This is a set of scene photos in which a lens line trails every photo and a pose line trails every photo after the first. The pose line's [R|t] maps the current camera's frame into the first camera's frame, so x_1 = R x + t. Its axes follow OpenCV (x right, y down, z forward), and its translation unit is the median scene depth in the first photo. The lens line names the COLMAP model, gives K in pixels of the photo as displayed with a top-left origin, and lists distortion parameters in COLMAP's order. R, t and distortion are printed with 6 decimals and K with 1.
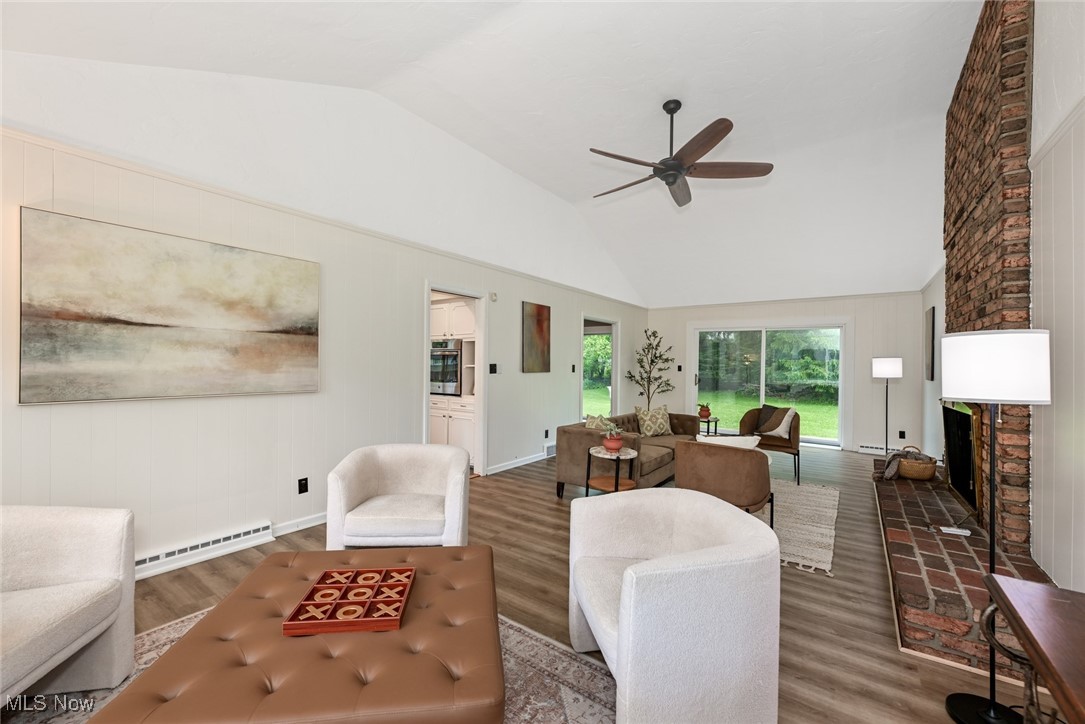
lens RADIAL K [[435.4, 0, 540.4], [0, 435.4, 363.4], [0, 0, 1]] dist [0.002001, -0.000211]
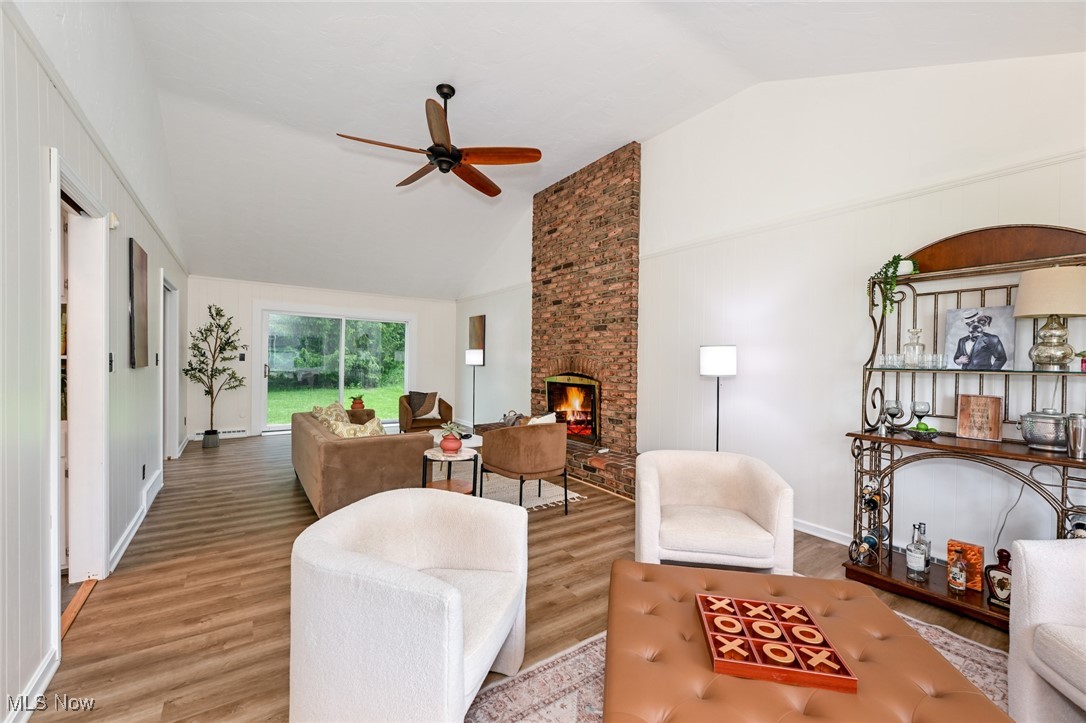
lens RADIAL K [[435.8, 0, 543.4], [0, 435.8, 362.1], [0, 0, 1]] dist [0.002001, -0.000211]
pose [[0.317619, -0.014232, 0.948112, -0.492989], [-0.013214, 0.999724, 0.019434, -0.005001], [-0.948126, -0.018701, 0.317343, 0.415258]]
